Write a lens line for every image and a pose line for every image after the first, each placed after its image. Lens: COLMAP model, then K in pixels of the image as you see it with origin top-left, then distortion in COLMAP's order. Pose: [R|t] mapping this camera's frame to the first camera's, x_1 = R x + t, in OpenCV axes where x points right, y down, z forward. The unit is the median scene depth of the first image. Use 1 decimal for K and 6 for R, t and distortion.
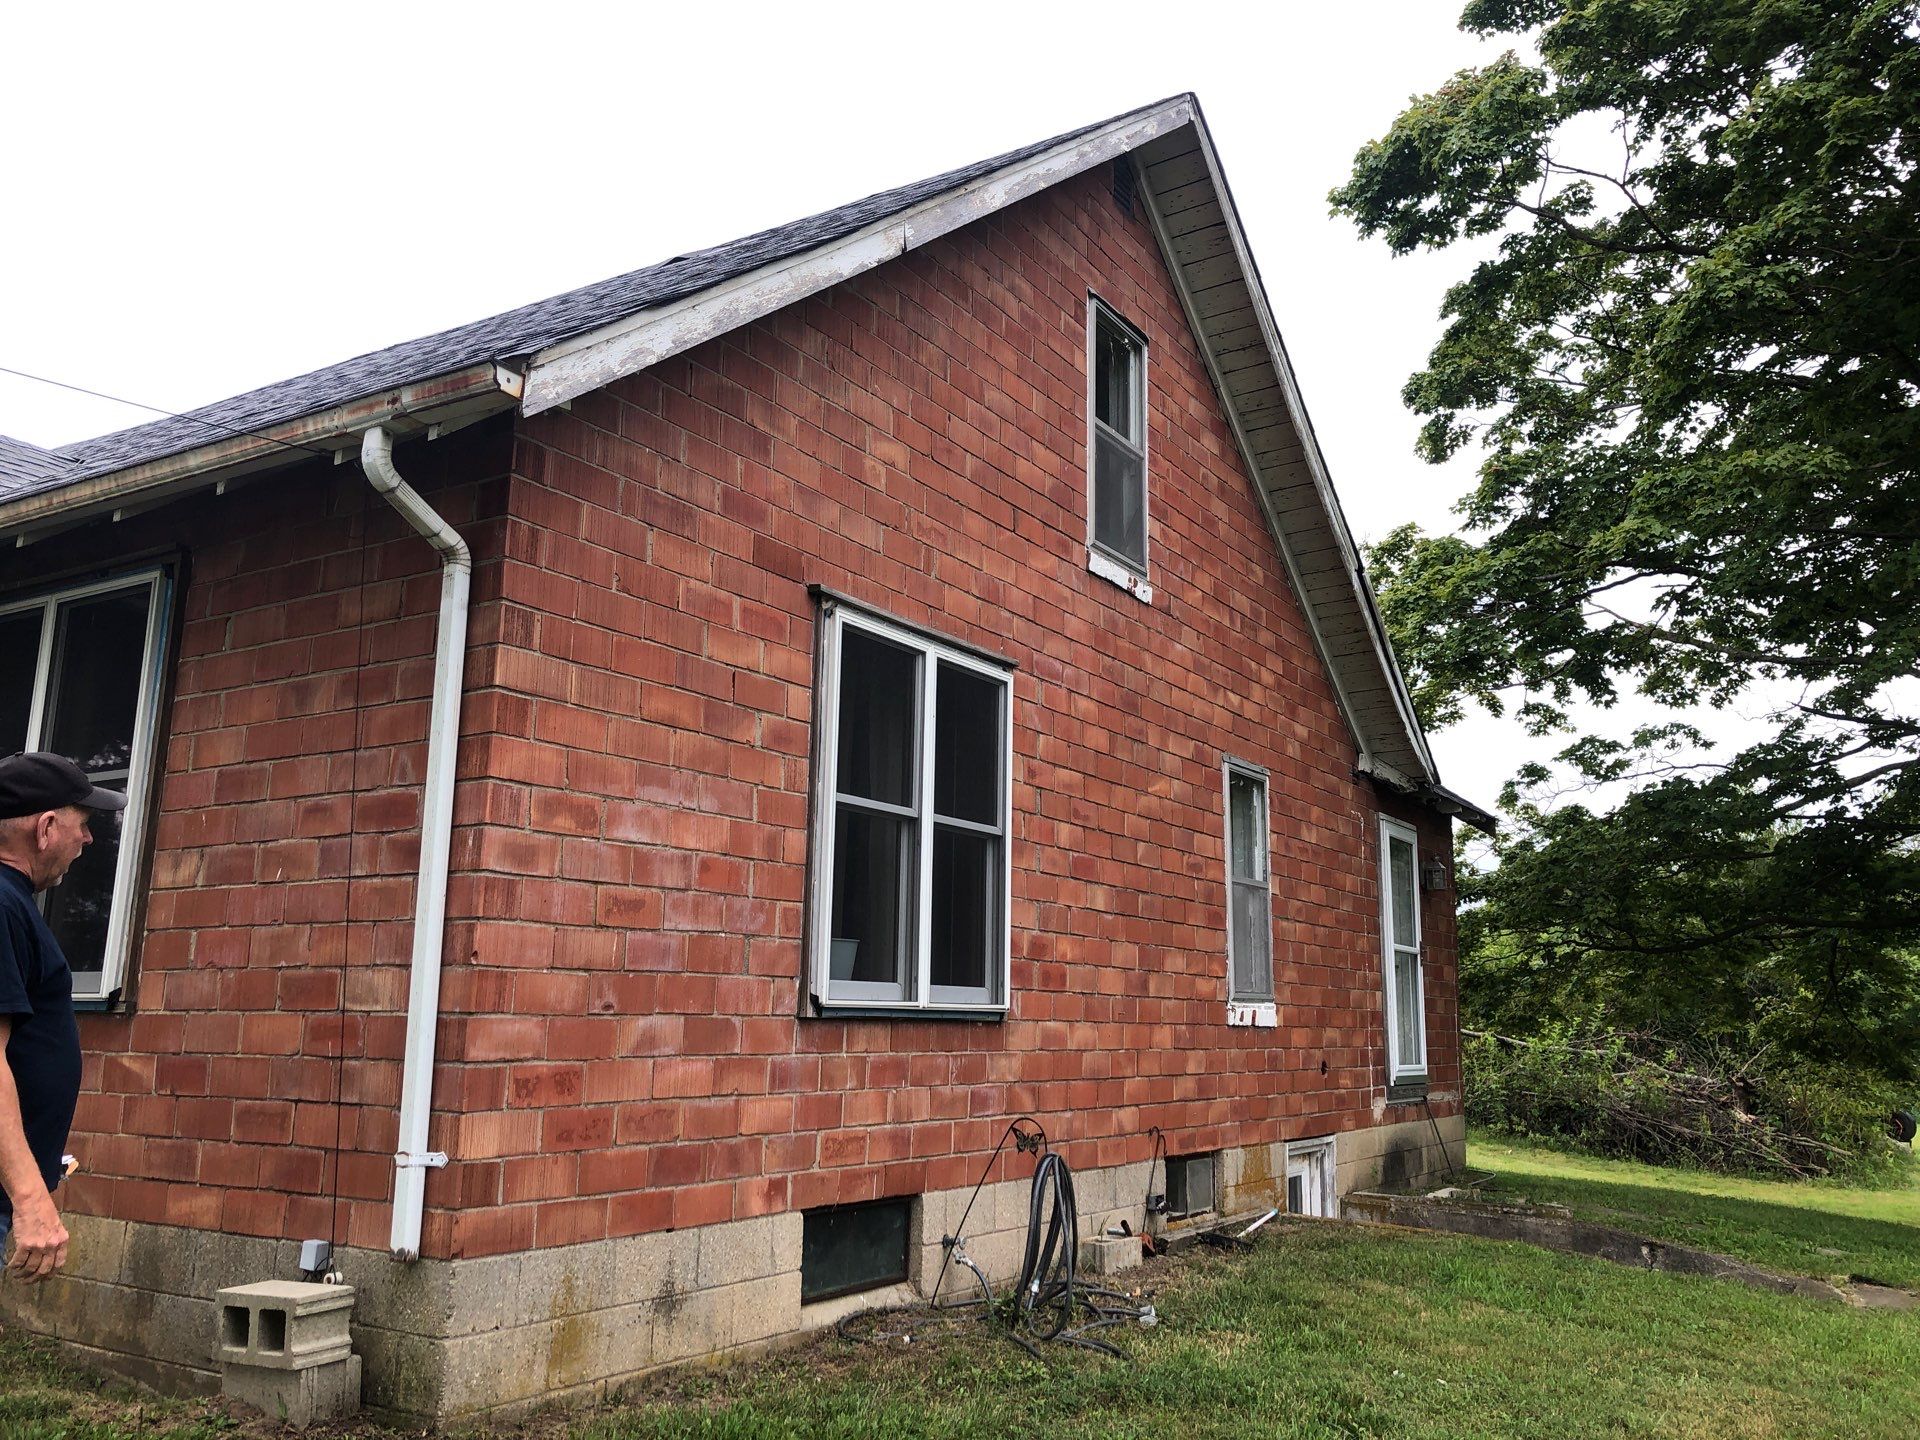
lens RADIAL K [[1565.0, 0, 951.4], [0, 1565.0, 686.0], [0, 0, 1]] dist [0.043995, -0.053573]
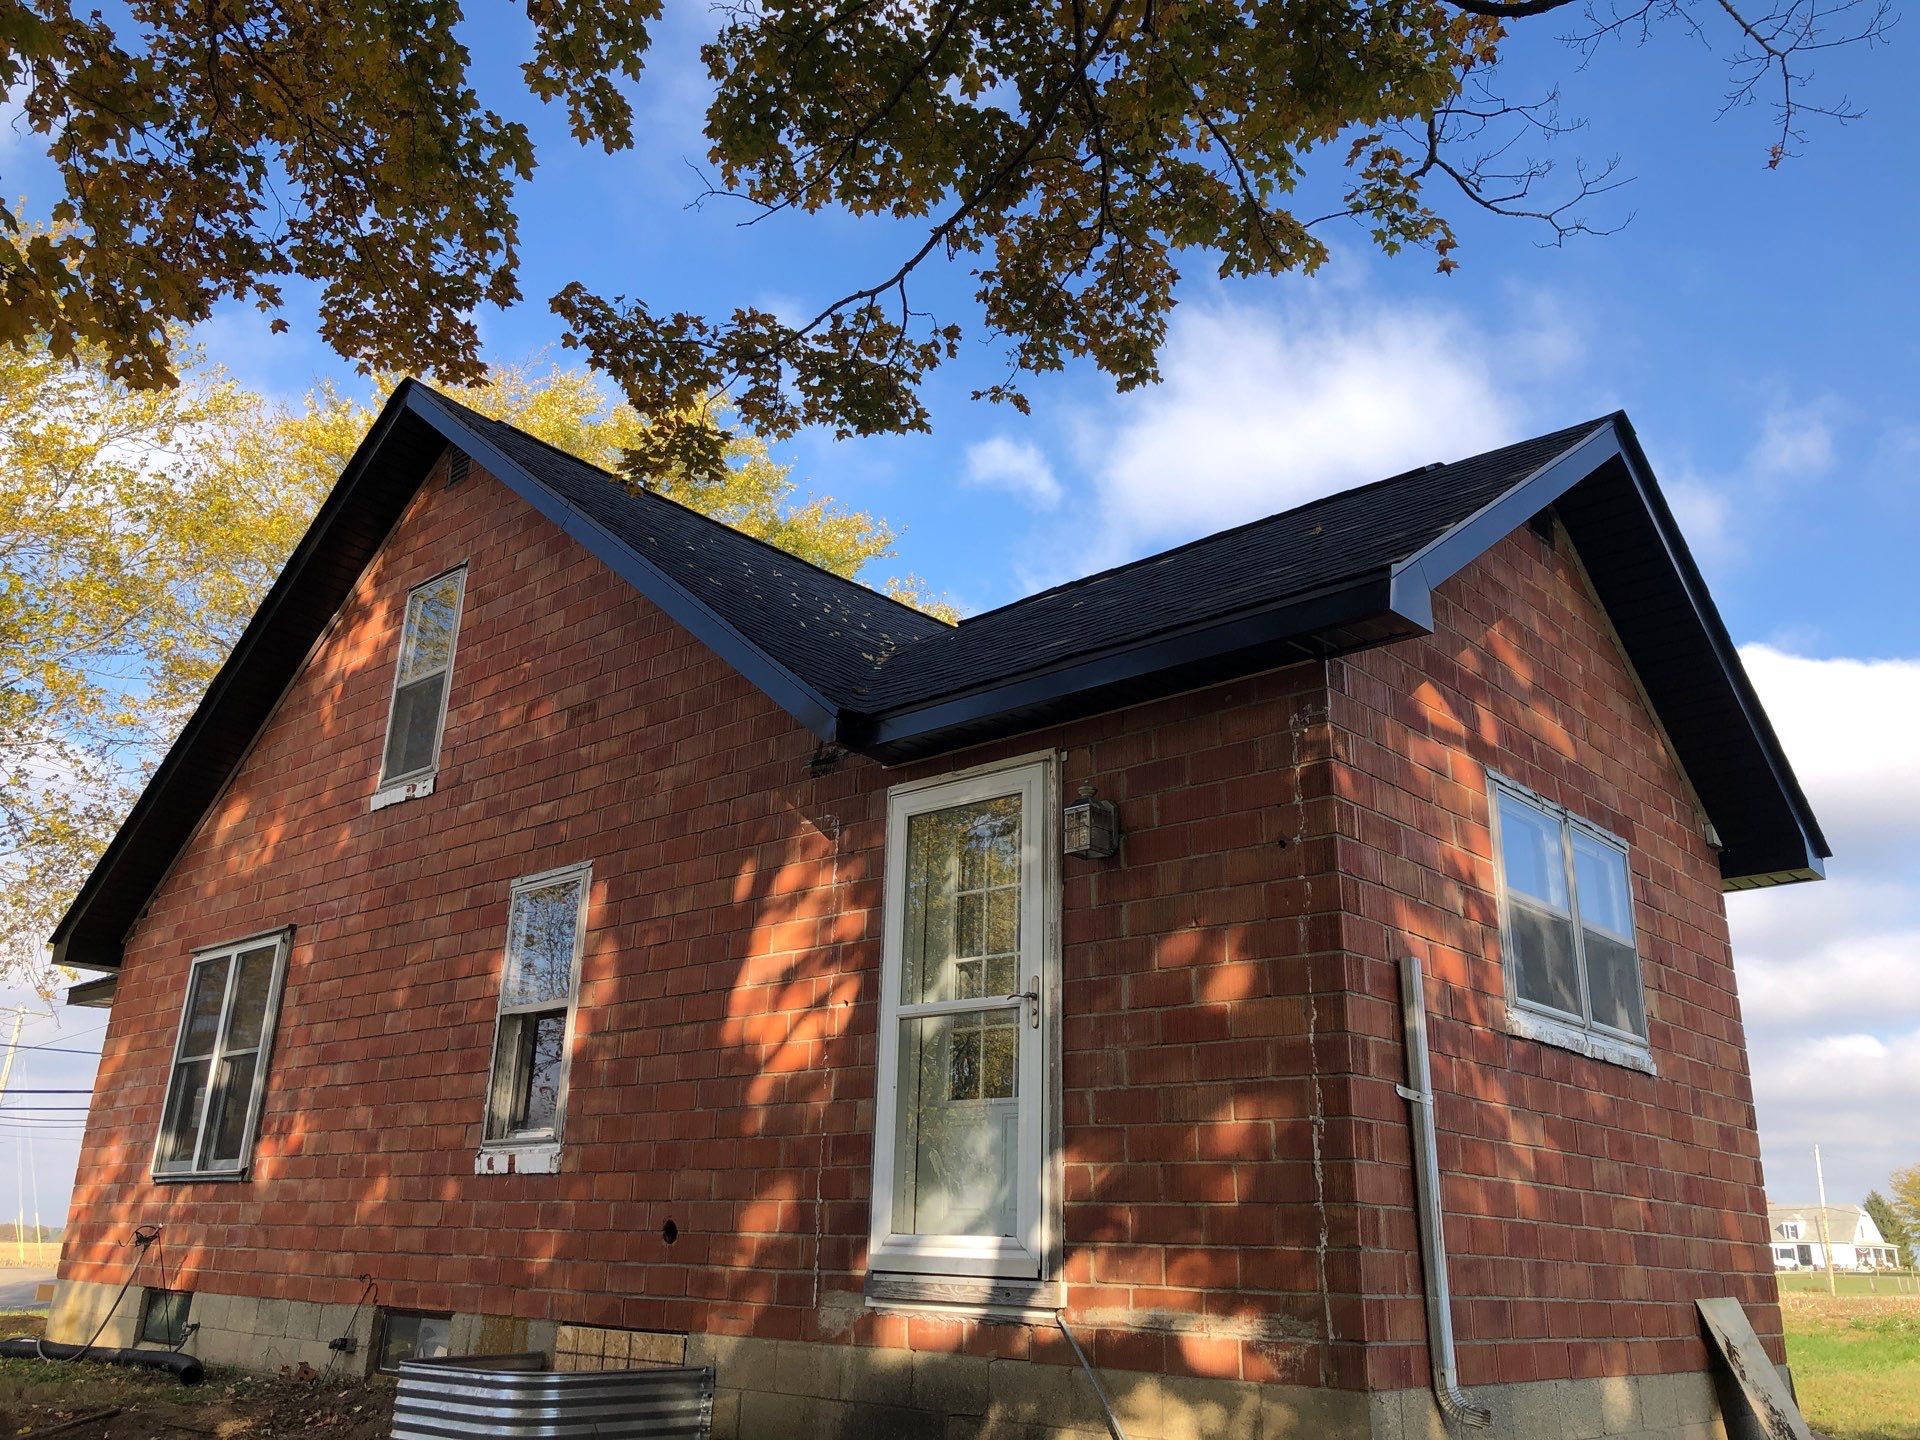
lens RADIAL K [[1565.0, 0, 951.4], [0, 1565.0, 686.0], [0, 0, 1]] dist [0.043995, -0.053573]
pose [[-0.181372, -0.353695, -0.917608, 1.614908], [0.175715, 0.906412, -0.384111, 0.541910], [0.967589, -0.230905, -0.102248, 2.152945]]
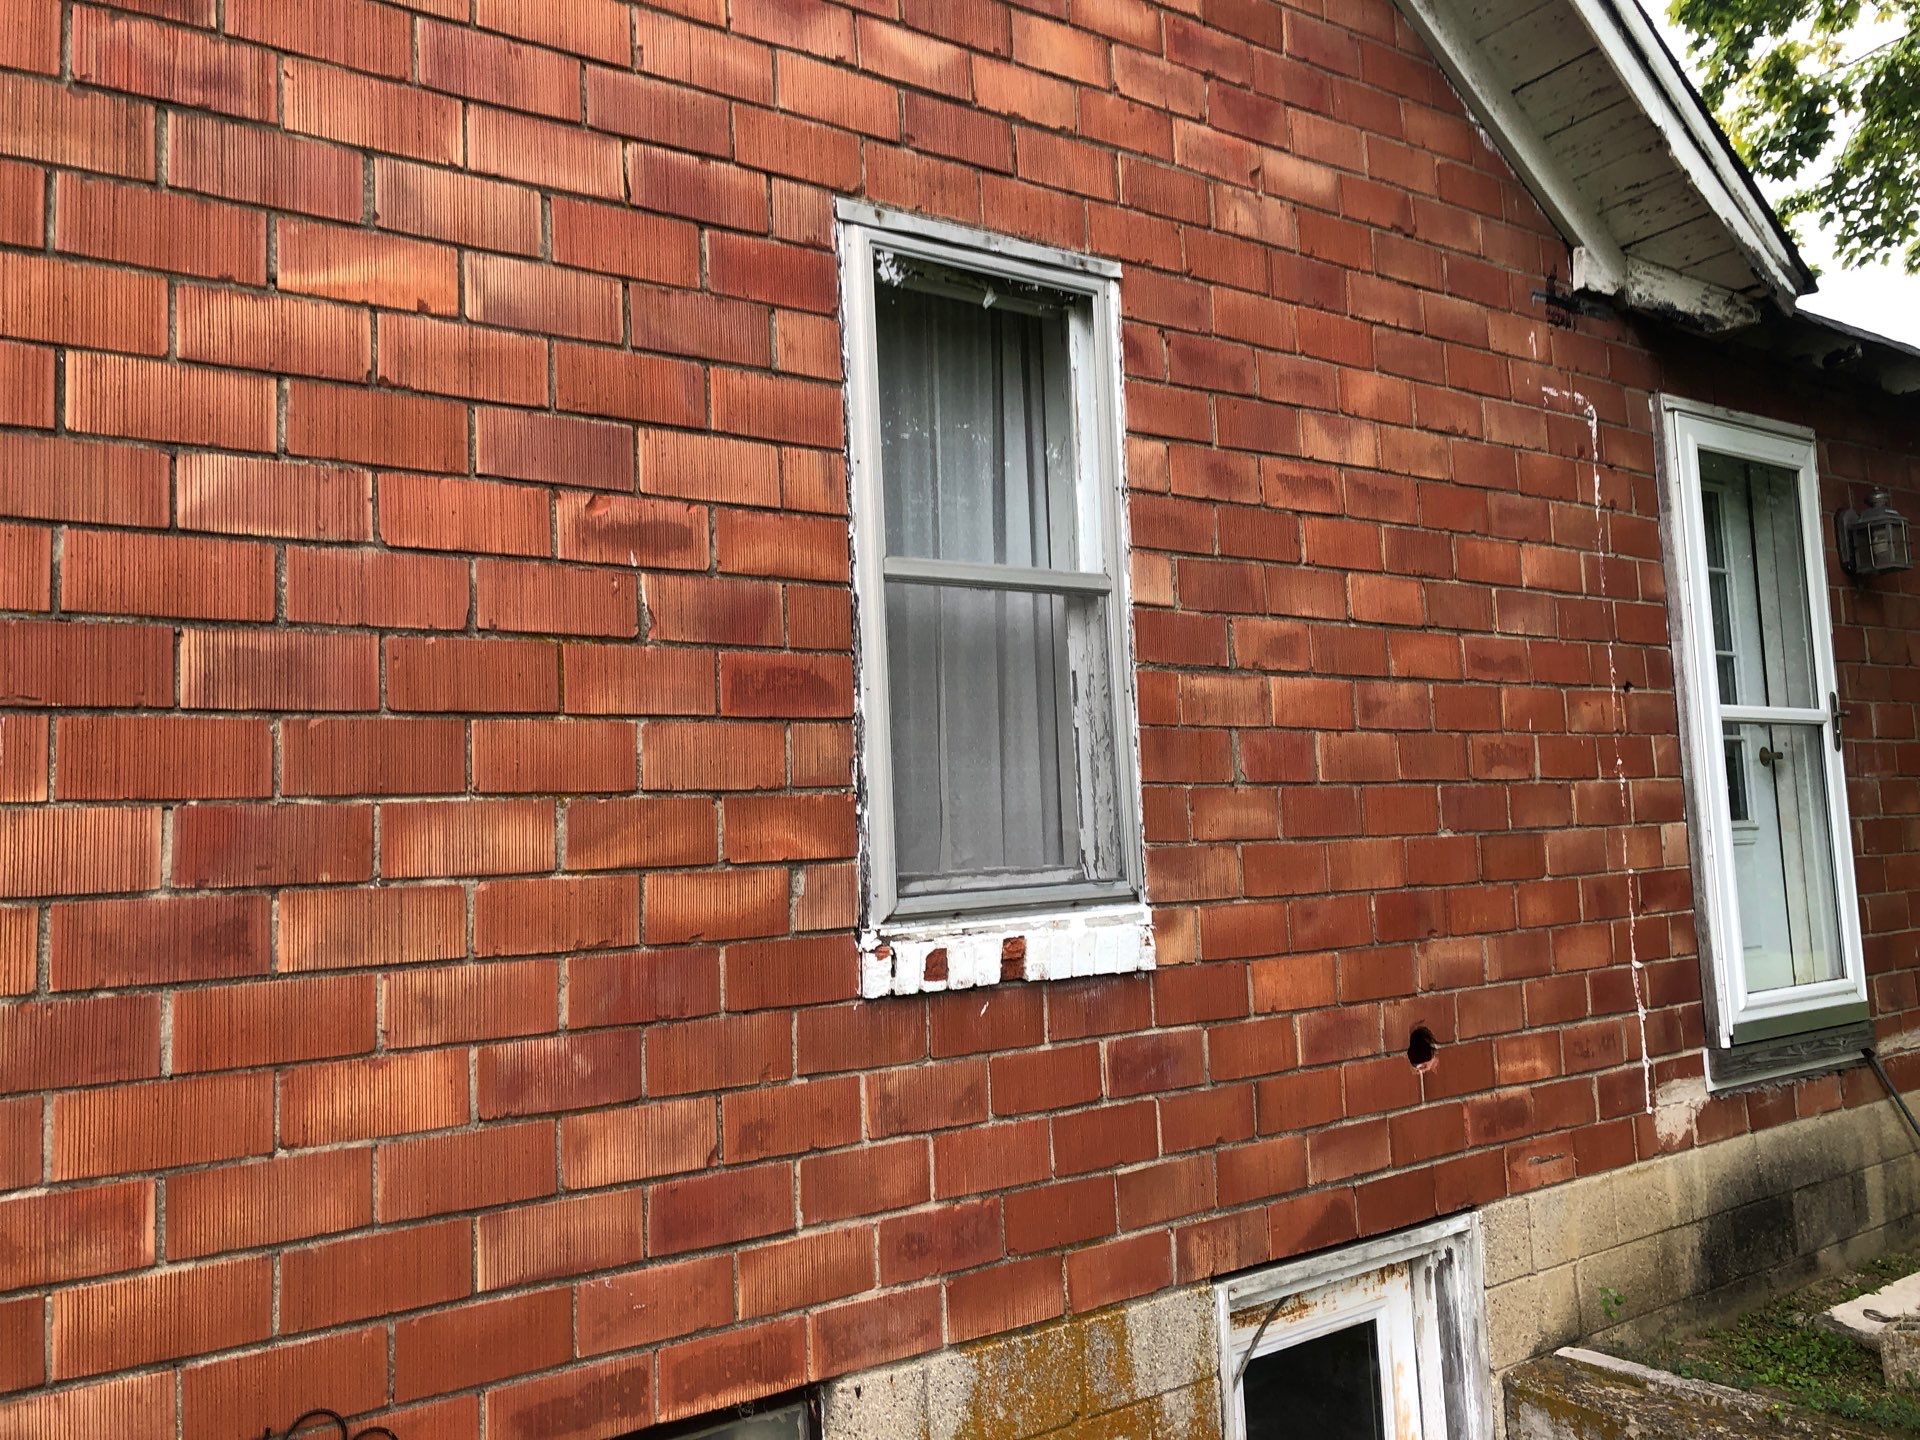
lens RADIAL K [[1595.5, 0, 963.9], [0, 1595.5, 683.6], [0, 0, 1]] dist [0.021231, -0.000442]
pose [[0.928000, -0.092688, -0.360867, 0.488276], [0.132984, 0.987165, 0.088429, 0.185744], [0.348039, -0.130052, 0.928416, 1.059054]]
